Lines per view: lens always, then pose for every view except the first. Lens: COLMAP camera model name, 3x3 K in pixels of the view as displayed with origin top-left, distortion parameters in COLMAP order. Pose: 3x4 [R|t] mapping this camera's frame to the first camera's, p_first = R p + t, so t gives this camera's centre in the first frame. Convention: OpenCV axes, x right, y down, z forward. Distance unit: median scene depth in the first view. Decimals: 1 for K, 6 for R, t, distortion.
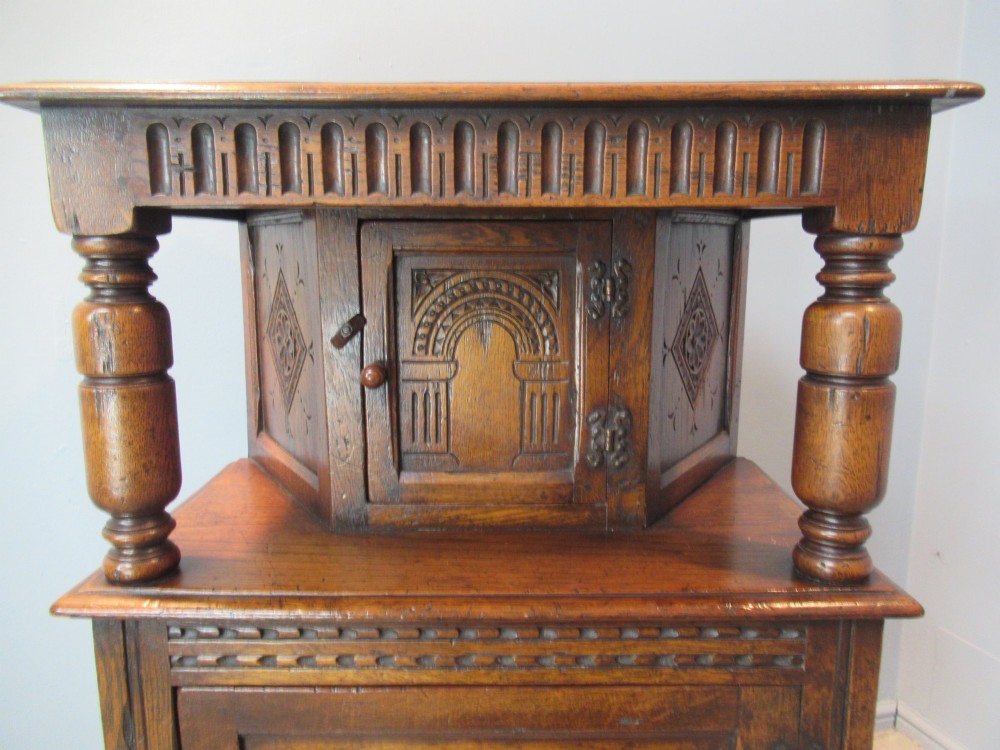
lens RADIAL K [[753.3, 0, 486.7], [0, 753.3, 366.0], [0, 0, 1]] dist [-0.032895, 0.013900]
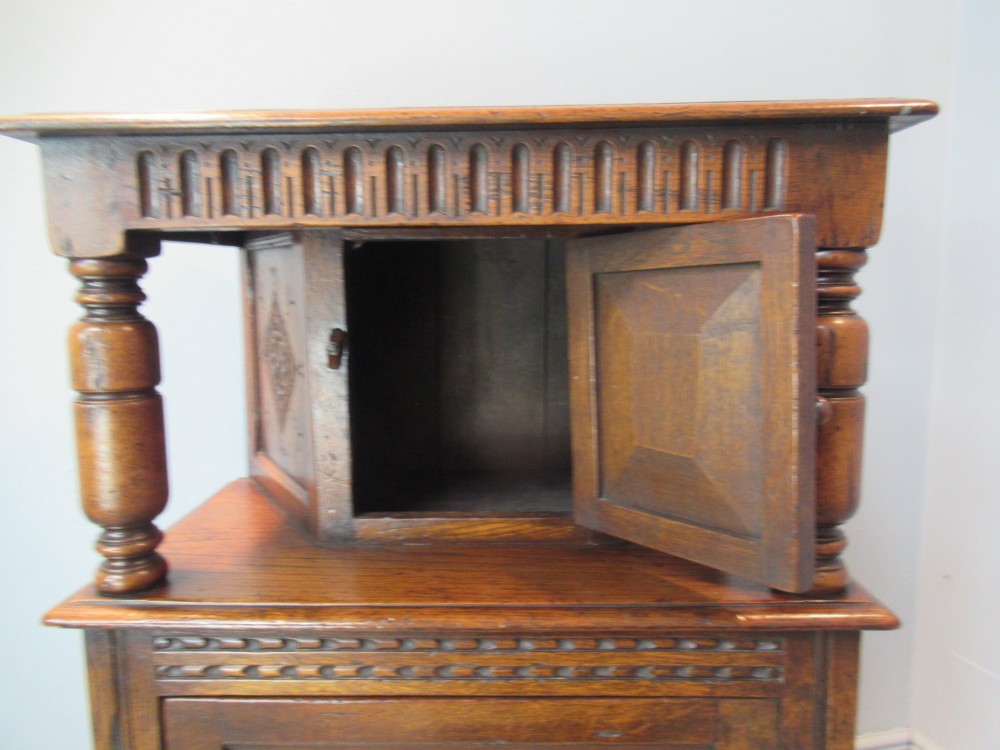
lens RADIAL K [[753.3, 0, 490.0], [0, 753.3, 365.2], [0, 0, 1]] dist [-0.032895, 0.013900]
pose [[0.999672, -0.006417, -0.024794, 0.060904], [0.005440, 0.999213, -0.039282, 0.019359], [0.025026, 0.039134, 0.998921, -0.025497]]
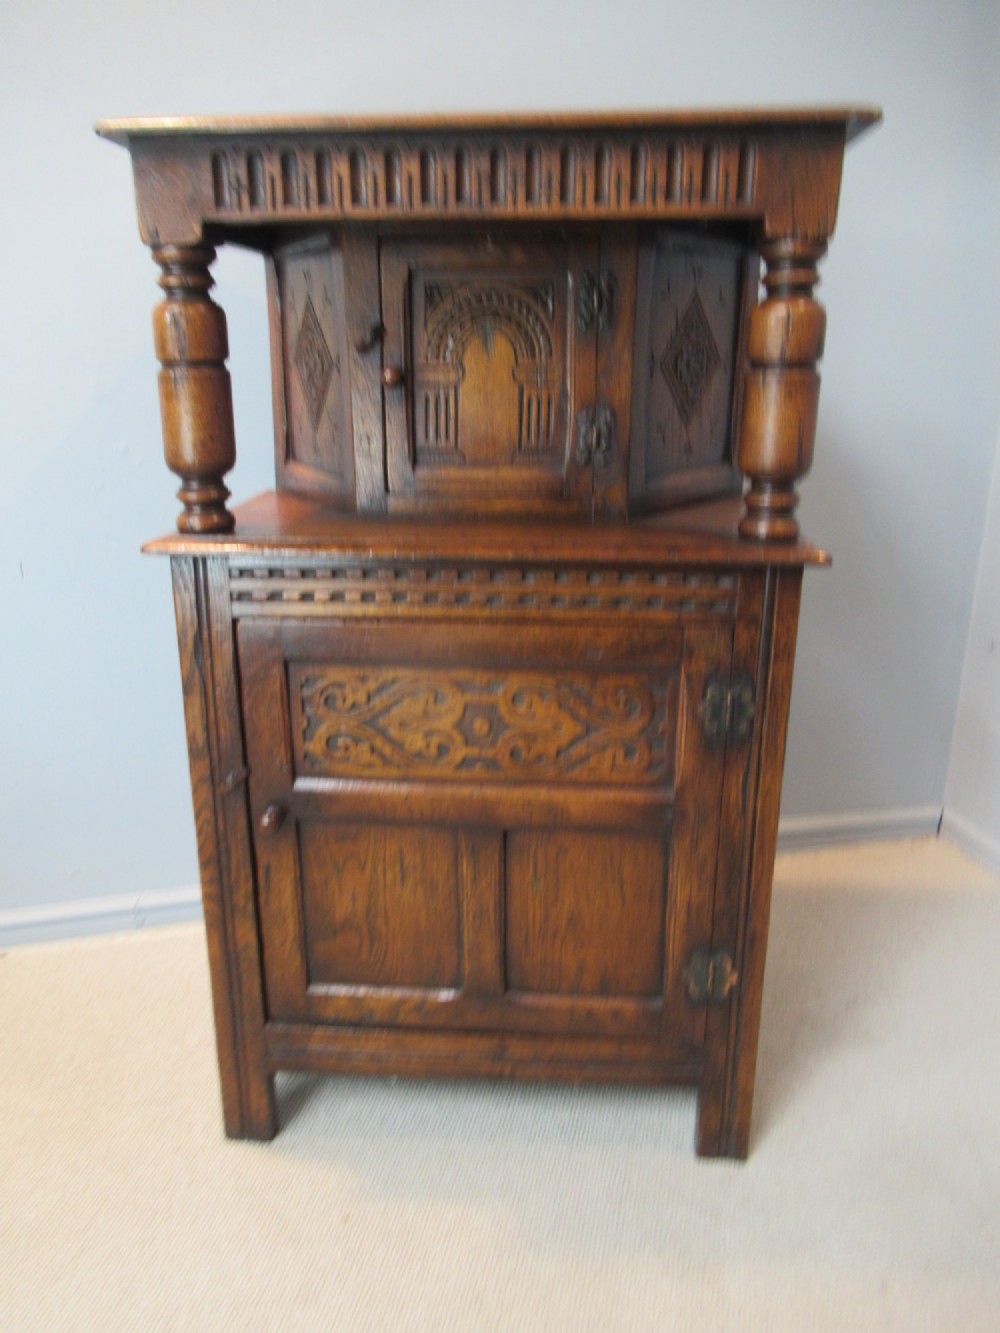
lens RADIAL K [[1004.1, 0, 484.7], [0, 1004.1, 659.4], [0, 0, 1]] dist [-0.032895, 0.013900]
pose [[0.997609, 0.023892, -0.064851, 0.118195], [-0.014376, 0.989557, 0.143423, 0.251068], [0.067601, -0.142148, 0.987534, -0.667883]]
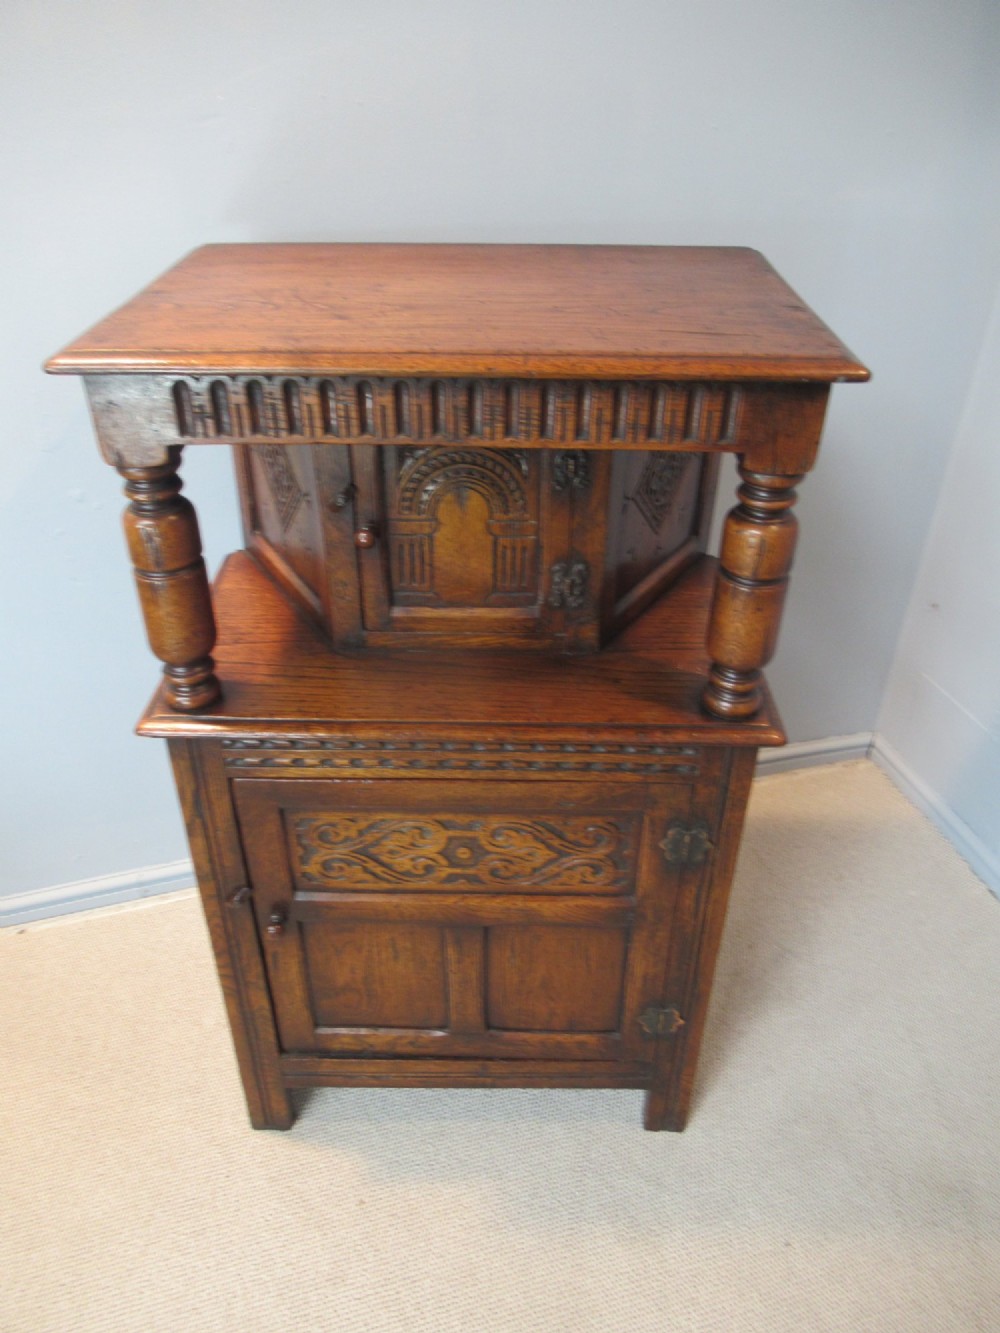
lens RADIAL K [[1004.1, 0, 489.5], [0, 1004.1, 669.2], [0, 0, 1]] dist [-0.032895, 0.013900]
pose [[0.999921, 0.011849, -0.004293, 0.055341], [-0.008939, 0.906910, 0.421229, -0.516353], [0.008884, -0.421157, 0.906944, -0.555153]]
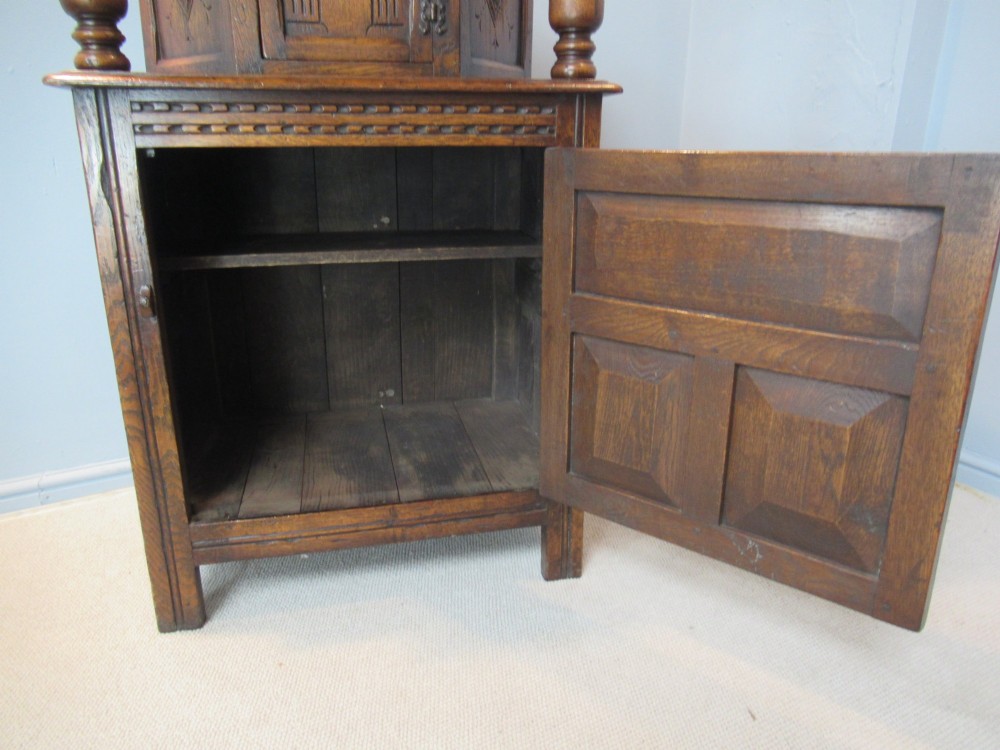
lens RADIAL K [[753.3, 0, 502.1], [0, 753.3, 379.8], [0, 0, 1]] dist [-0.032895, 0.013900]
pose [[0.975228, -0.060094, 0.212884, -0.066073], [0.022773, 0.984553, 0.173602, 0.636829], [-0.220028, -0.164453, 0.961531, -0.619732]]
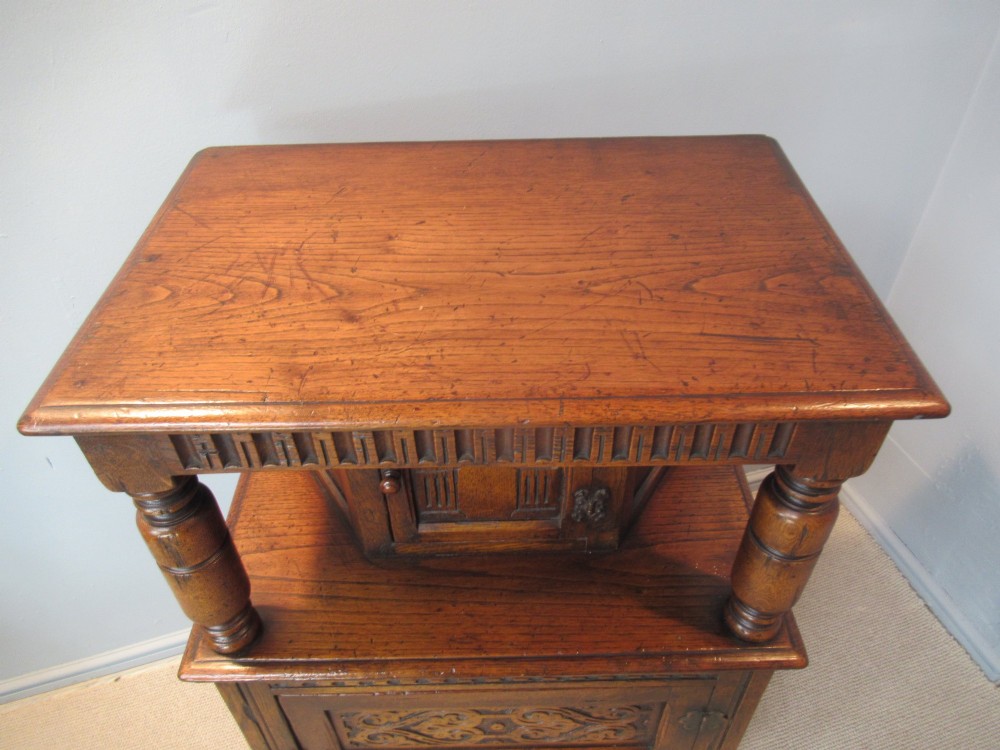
lens RADIAL K [[753.3, 0, 490.3], [0, 753.3, 373.7], [0, 0, 1]] dist [-0.032895, 0.013900]
pose [[0.999448, -0.033007, 0.003643, 0.005970], [0.025973, 0.845369, 0.533550, -0.845903], [-0.020690, -0.533161, 0.845761, 0.115423]]
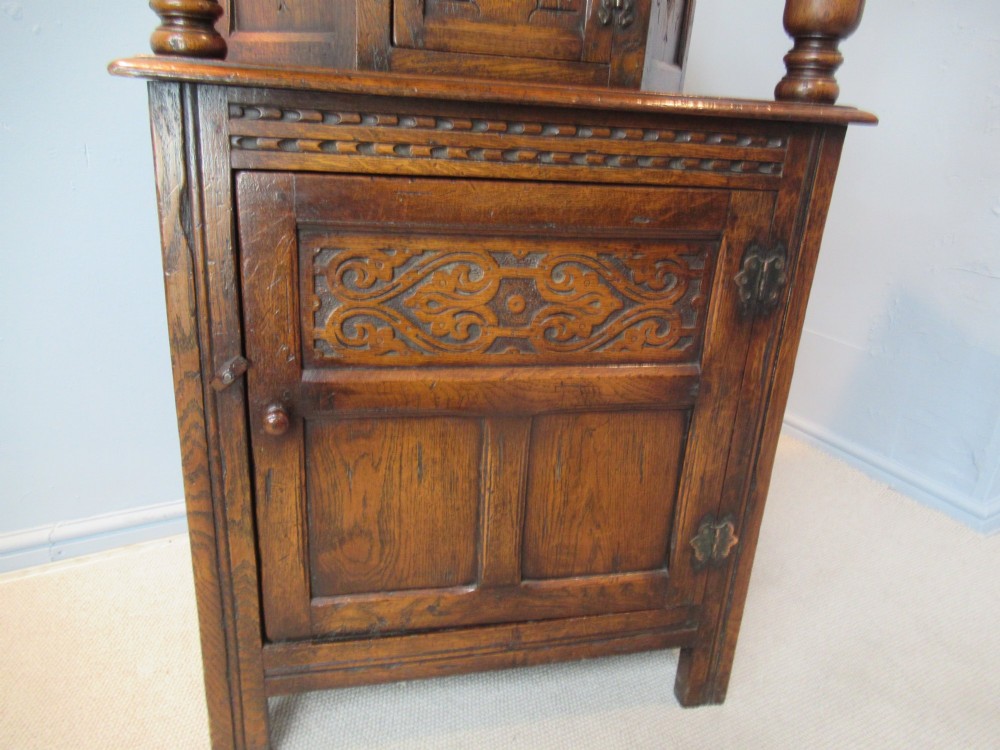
lens RADIAL K [[753.3, 0, 504.9], [0, 753.3, 378.9], [0, 0, 1]] dist [-0.032895, 0.013900]
pose [[0.972558, -0.016731, 0.232060, -0.300363], [-0.033642, 0.976816, 0.211420, 0.482319], [-0.230217, -0.213425, 0.949447, -0.127671]]
